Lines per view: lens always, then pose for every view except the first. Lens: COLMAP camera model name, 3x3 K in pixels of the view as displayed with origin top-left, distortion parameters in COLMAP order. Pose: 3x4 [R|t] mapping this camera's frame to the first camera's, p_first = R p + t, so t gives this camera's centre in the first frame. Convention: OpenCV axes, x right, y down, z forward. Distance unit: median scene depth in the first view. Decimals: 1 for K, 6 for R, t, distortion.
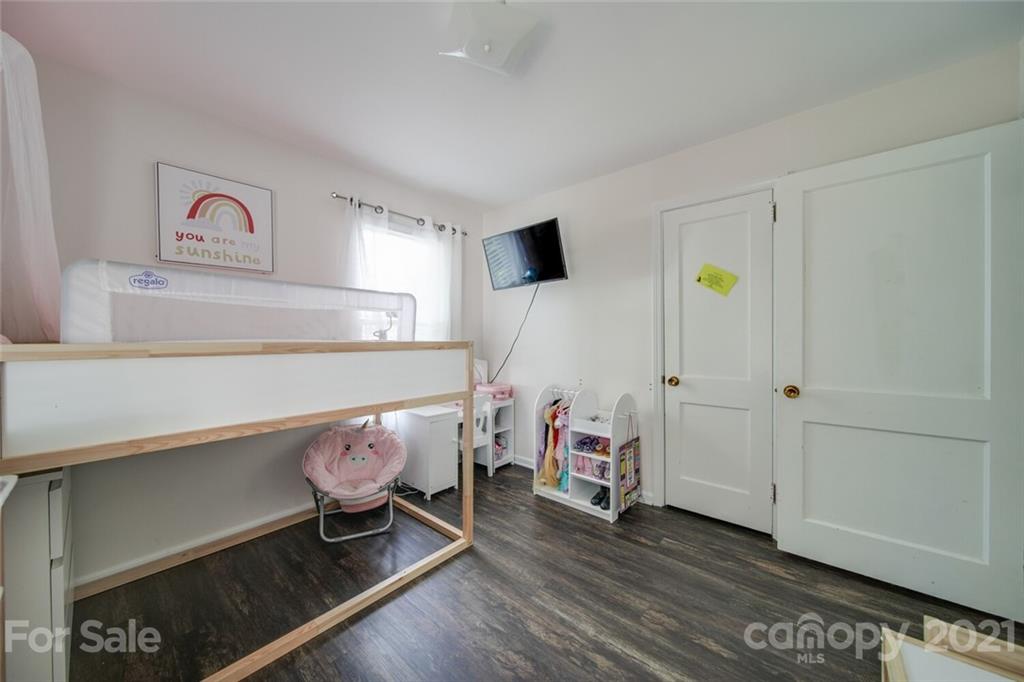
lens RADIAL K [[358.6, 0, 512.6], [0, 358.6, 340.9], [0, 0, 1]] dist [0.000089, -0.001260]
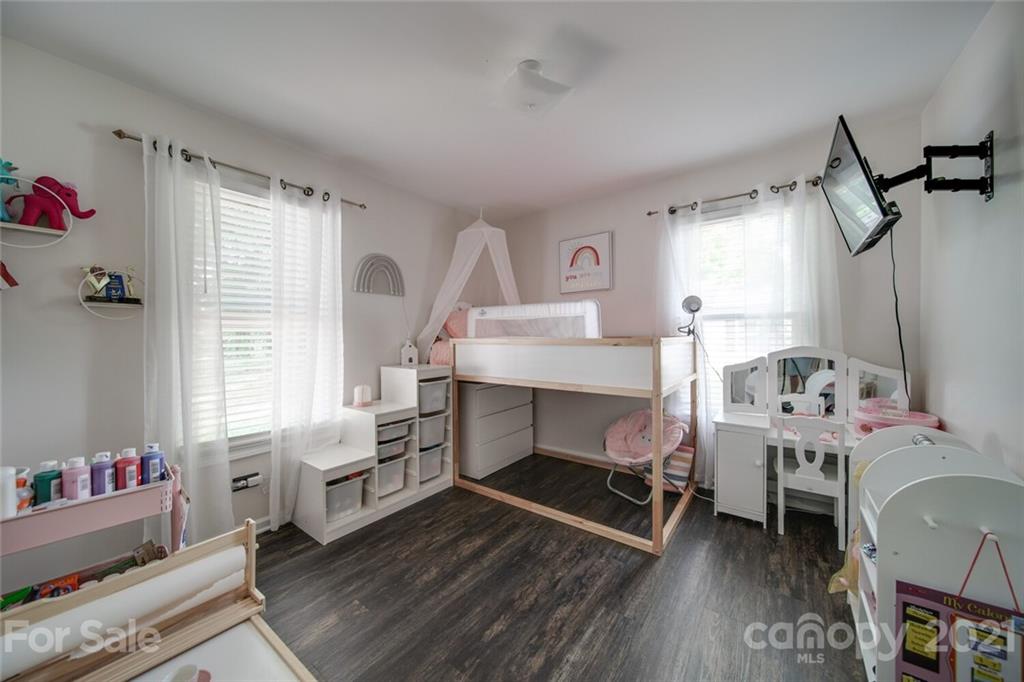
lens RADIAL K [[358.6, 0, 515.7], [0, 358.6, 341.0], [0, 0, 1]] dist [0.000089, -0.001260]
pose [[0.075247, 0.016307, -0.997032, 0.836488], [0.002365, 0.999861, 0.016532, -0.008382], [0.997162, -0.003602, 0.075197, 0.597530]]
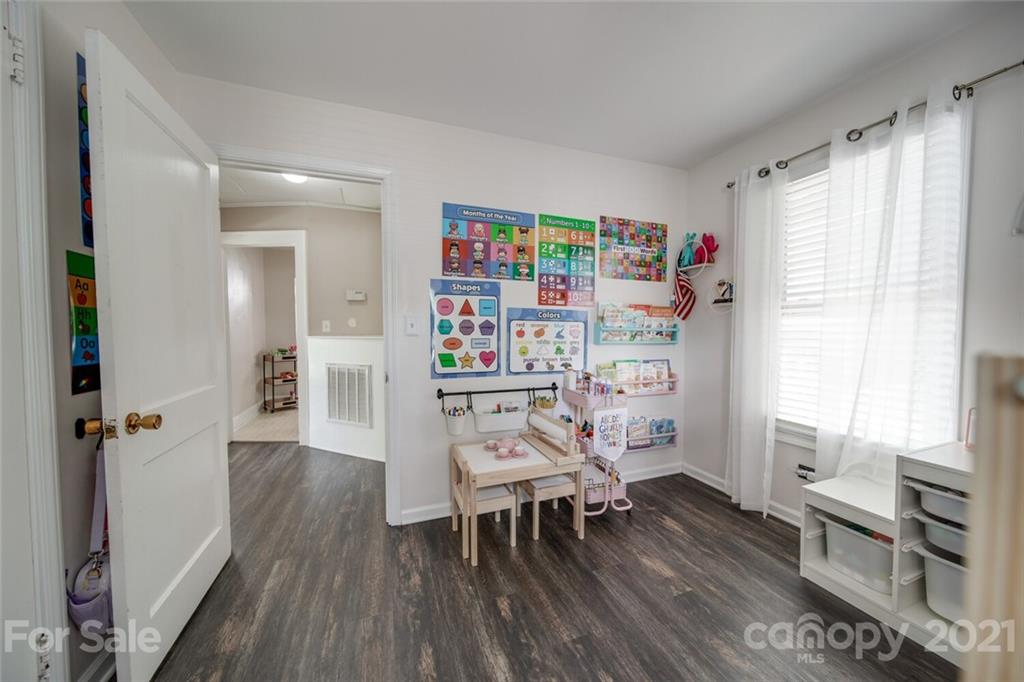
lens RADIAL K [[358.6, 0, 516.9], [0, 358.6, 342.4], [0, 0, 1]] dist [0.000089, -0.001260]
pose [[-0.876223, -0.008464, 0.481831, -0.074471], [0.011754, 0.999173, 0.038927, -0.004454], [-0.481762, 0.039772, -0.875399, 1.206837]]
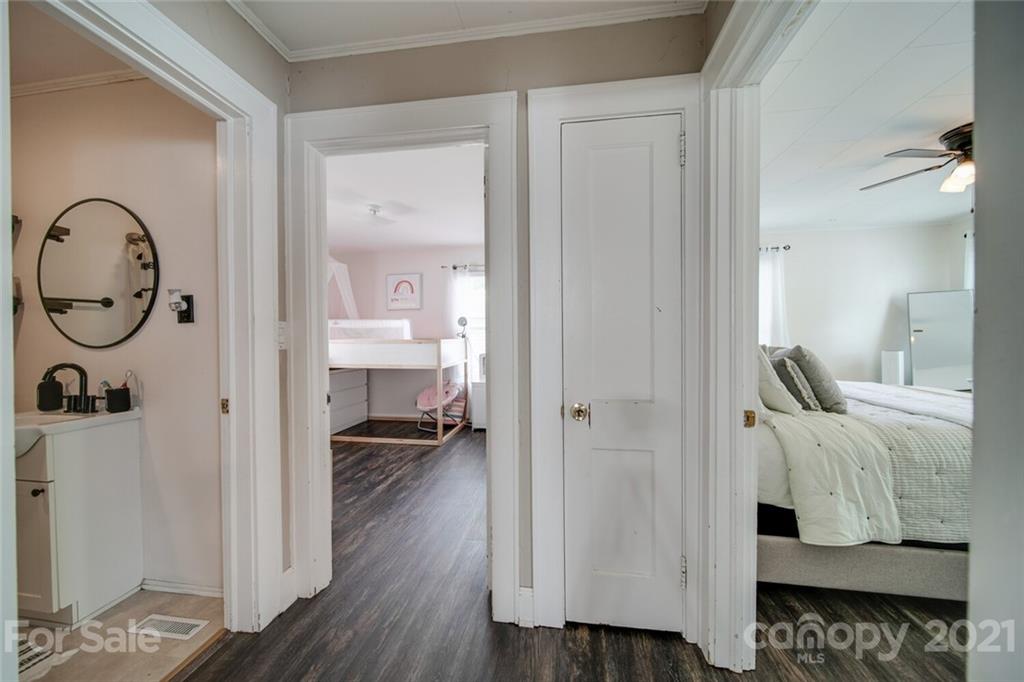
lens RADIAL K [[358.6, 0, 512.3], [0, 358.6, 343.7], [0, 0, 1]] dist [0.000089, -0.001260]
pose [[0.522908, 0.014702, -0.852262, 1.829747], [-0.002143, 0.999871, 0.015934, -0.008244], [0.852386, -0.006506, 0.522872, 0.350808]]
